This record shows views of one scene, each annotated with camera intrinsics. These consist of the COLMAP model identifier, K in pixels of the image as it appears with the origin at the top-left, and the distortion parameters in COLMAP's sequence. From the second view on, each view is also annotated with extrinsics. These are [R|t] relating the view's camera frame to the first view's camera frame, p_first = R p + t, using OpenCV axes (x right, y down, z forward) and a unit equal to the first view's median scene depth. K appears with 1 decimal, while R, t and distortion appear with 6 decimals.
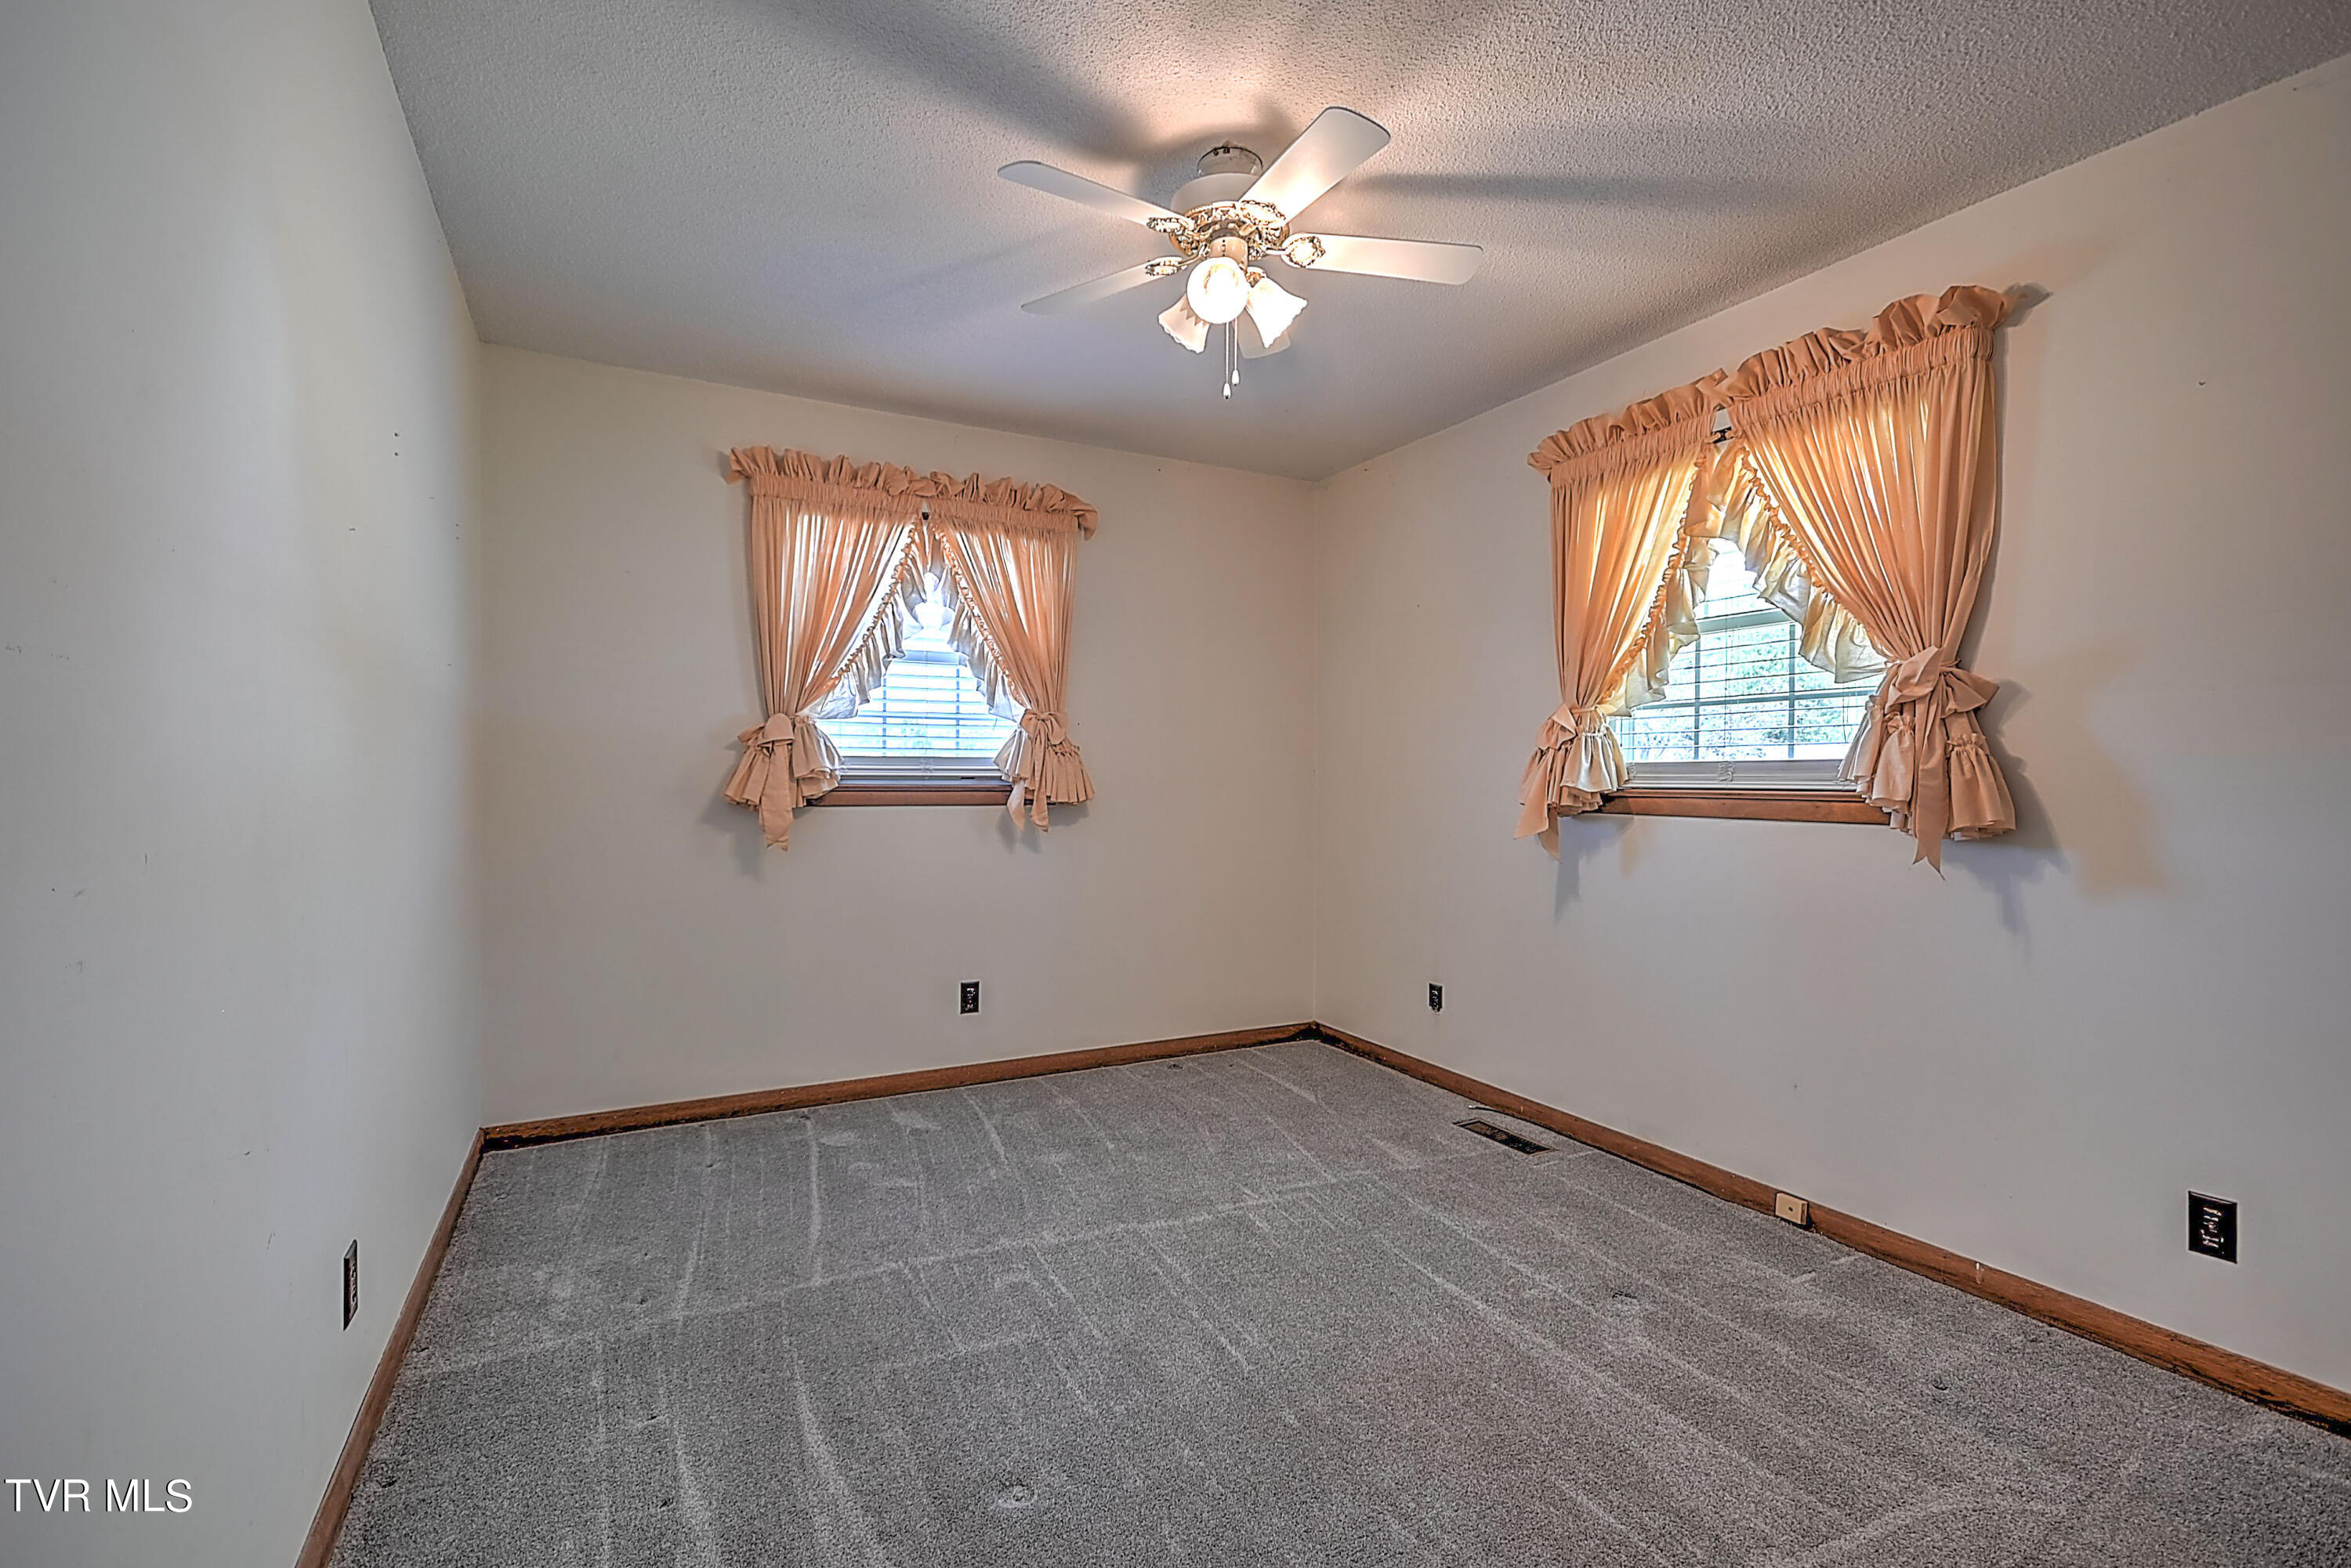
lens RADIAL K [[1042.5, 0, 1176.7], [0, 1042.5, 771.5], [0, 0, 1]] dist [0.015603, -0.007755]
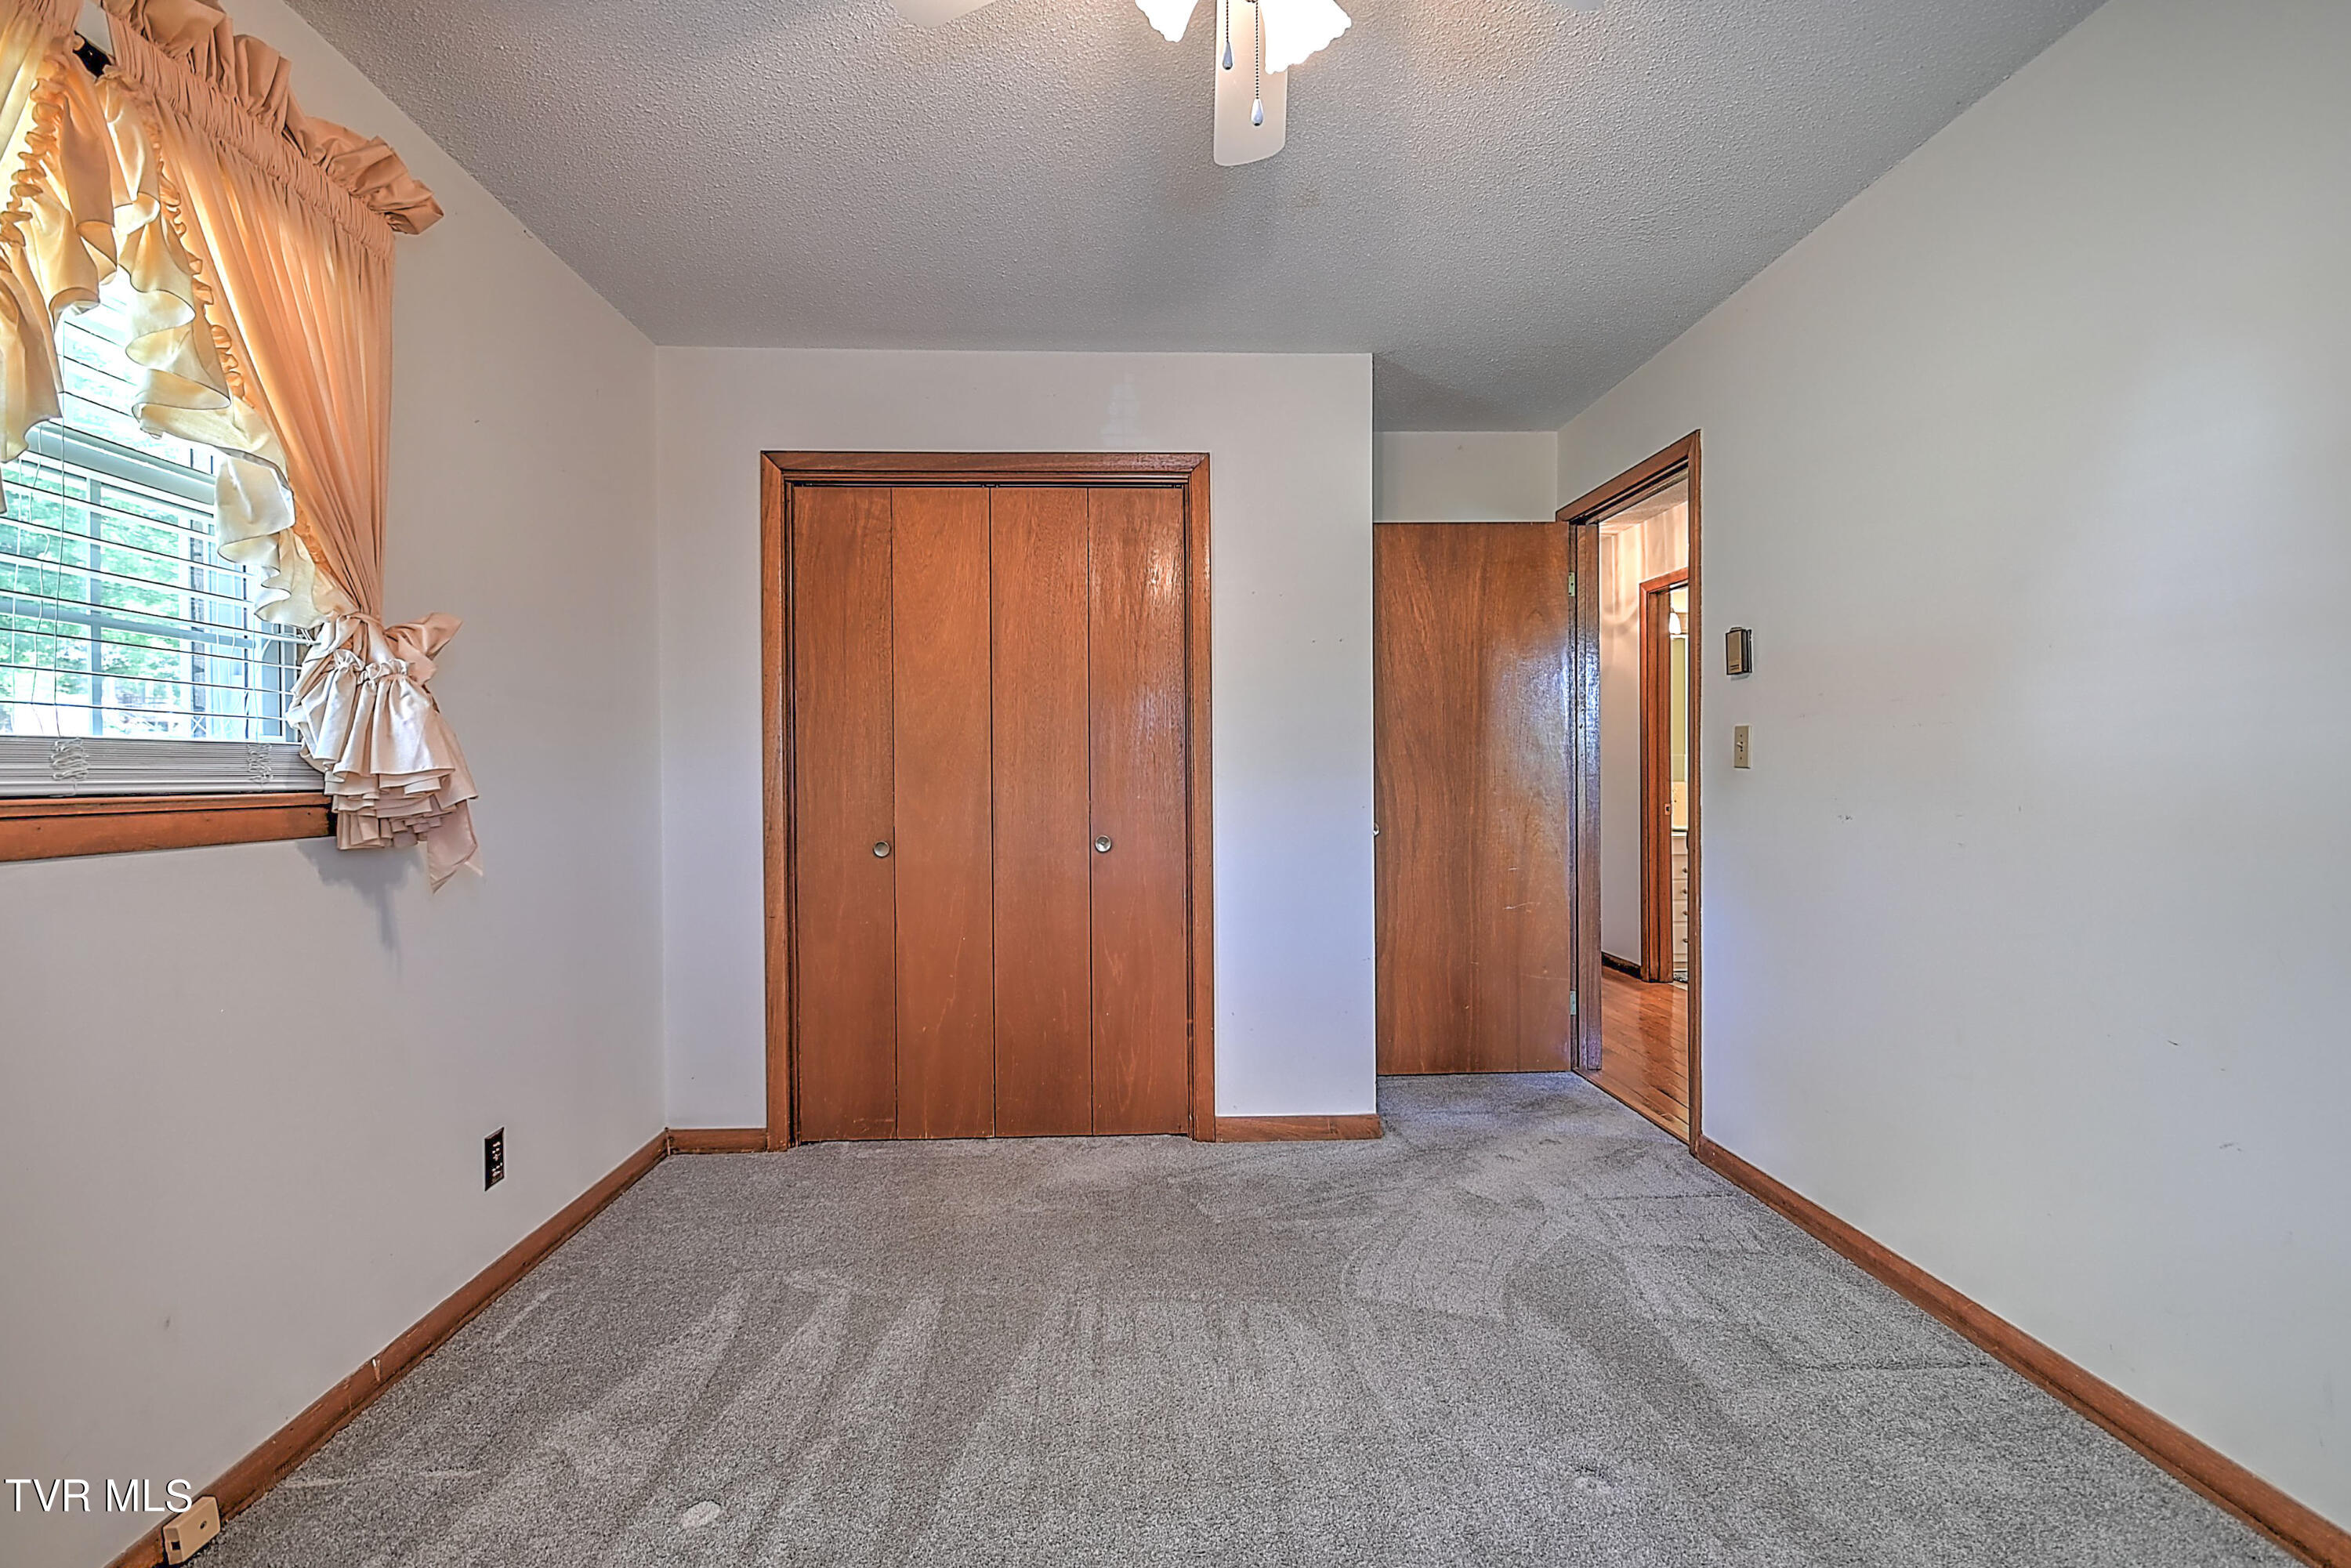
lens RADIAL K [[1042.5, 0, 1167.2], [0, 1042.5, 785.0], [0, 0, 1]] dist [0.015603, -0.007755]
pose [[-0.909850, 0.000456, 0.414937, -0.126411], [0.003872, 0.999965, 0.007393, 0.011029], [-0.414920, 0.008333, -0.909820, 1.283631]]
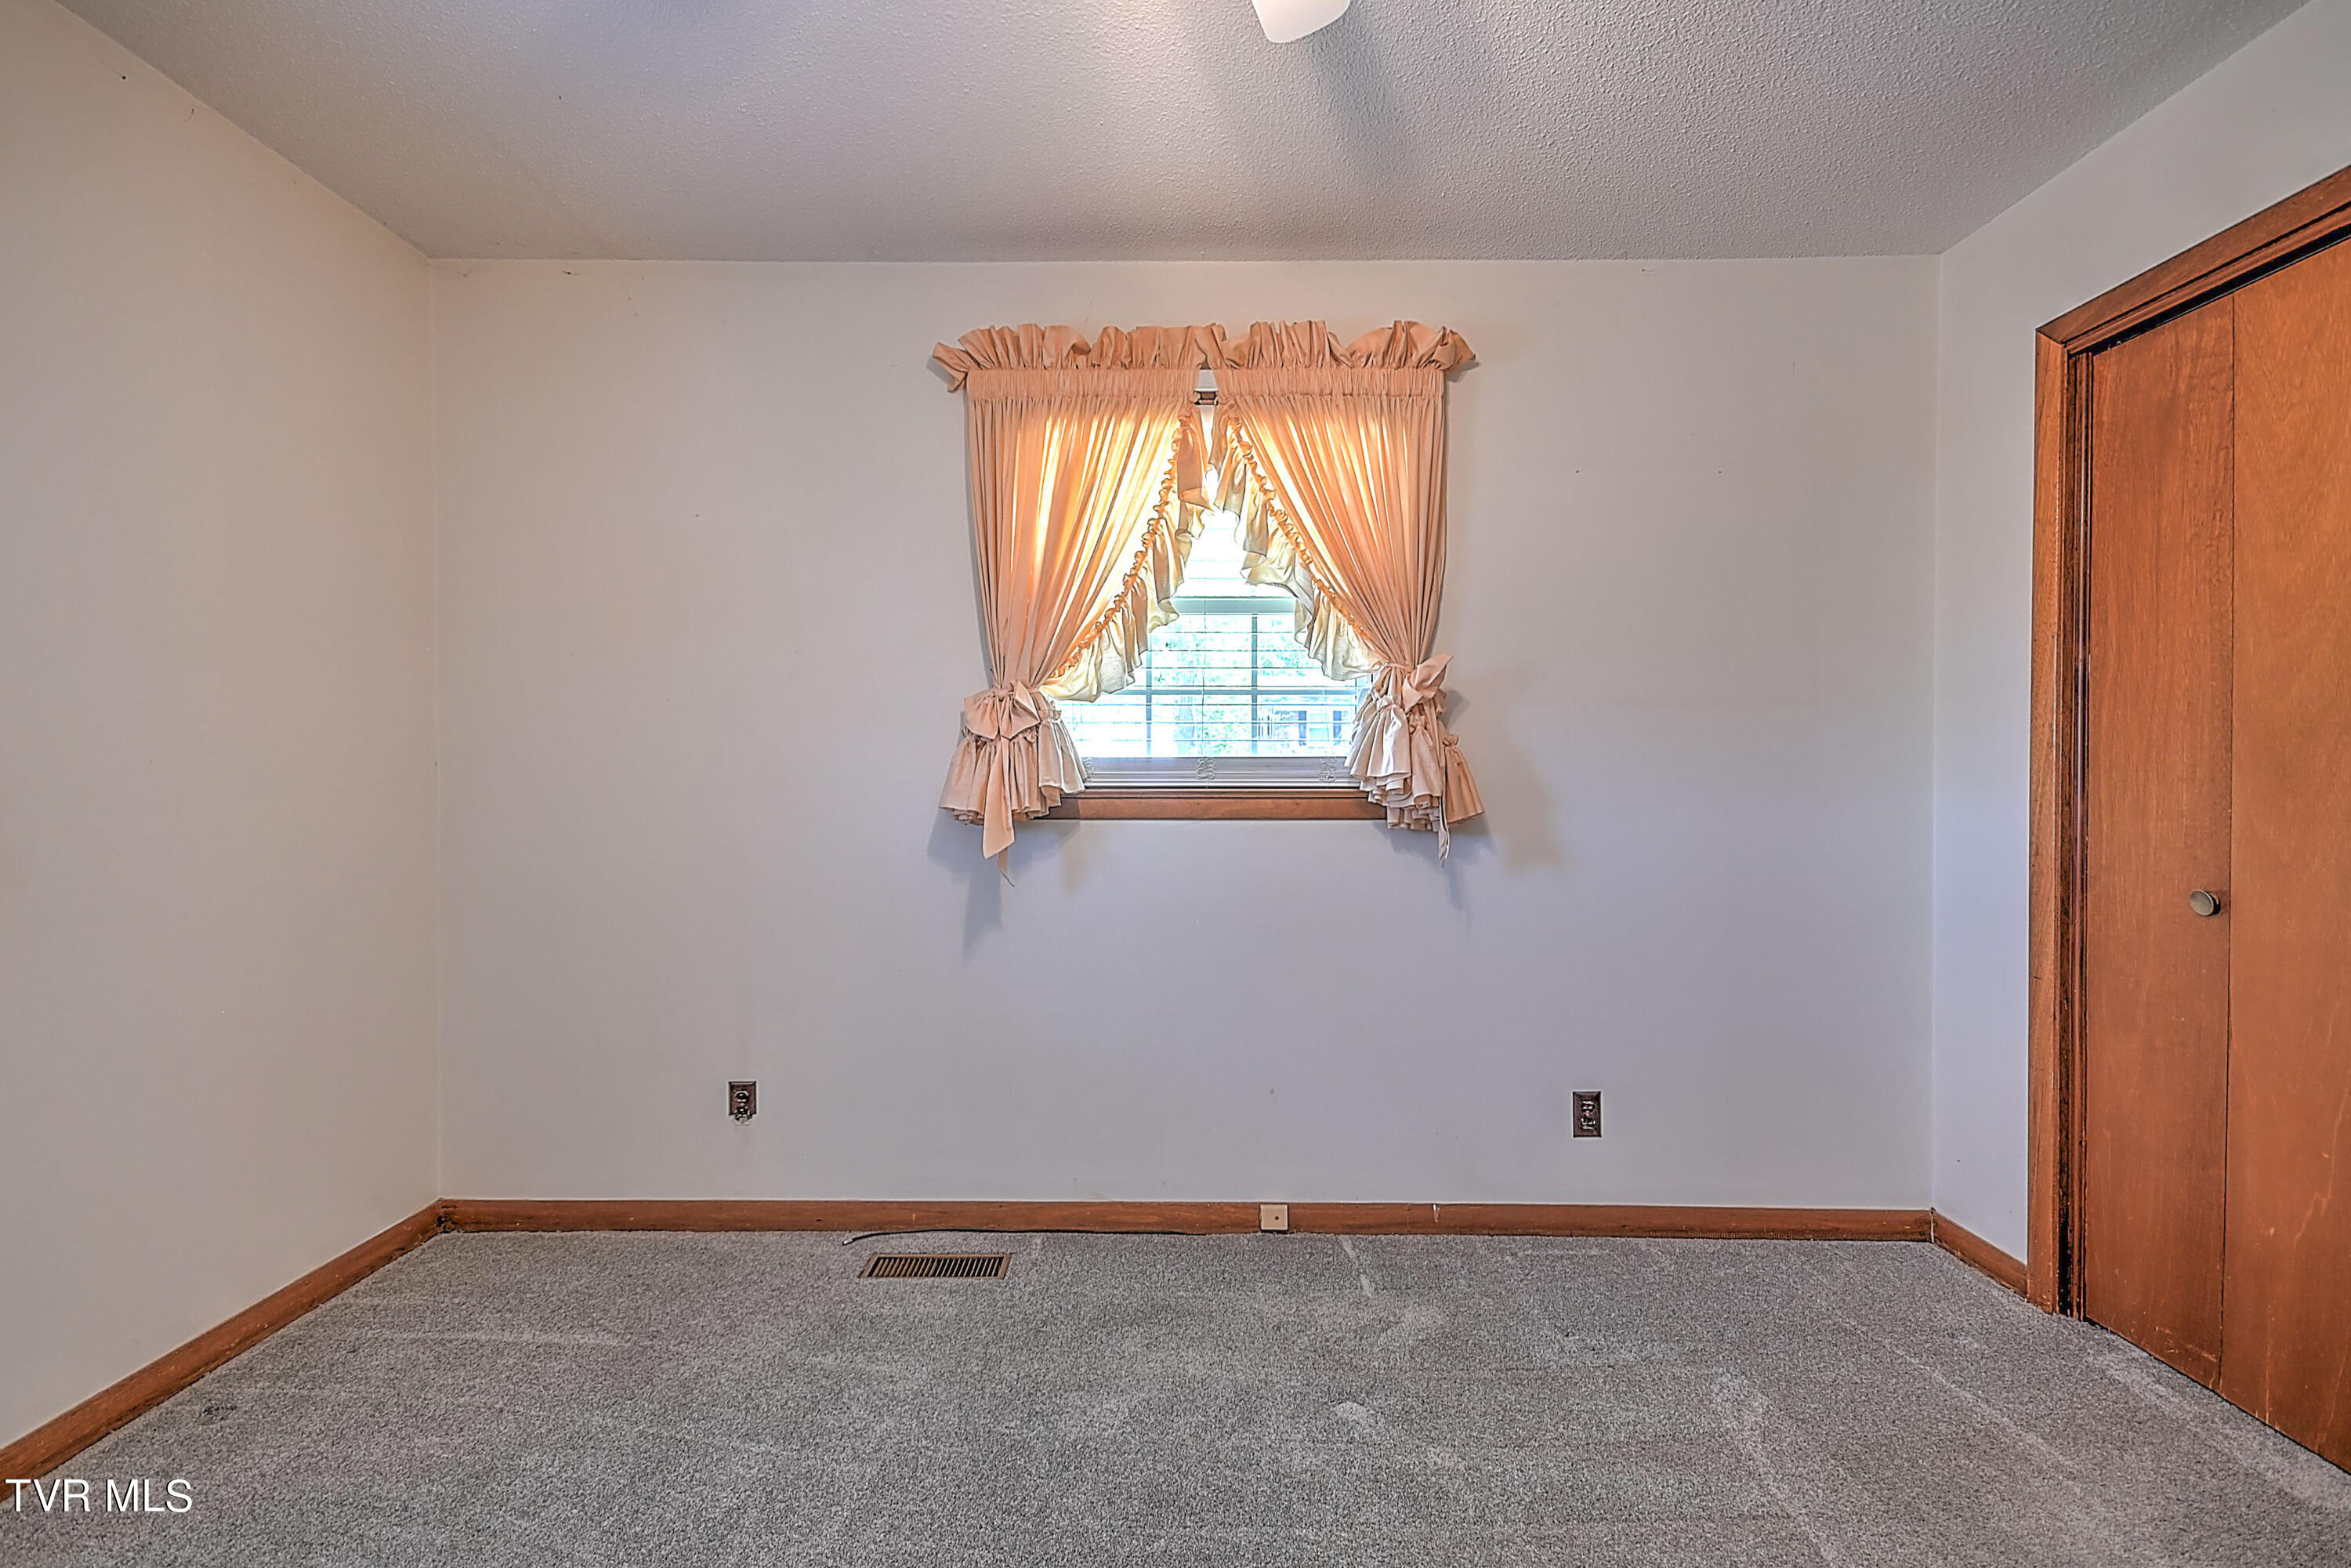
lens RADIAL K [[1042.5, 0, 1166.3], [0, 1042.5, 784.7], [0, 0, 1]] dist [0.015603, -0.007755]
pose [[0.473201, -0.007774, 0.880920, -0.308388], [-0.003520, 0.999936, 0.010715, 0.005116], [-0.880948, -0.008171, 0.473143, 0.624007]]
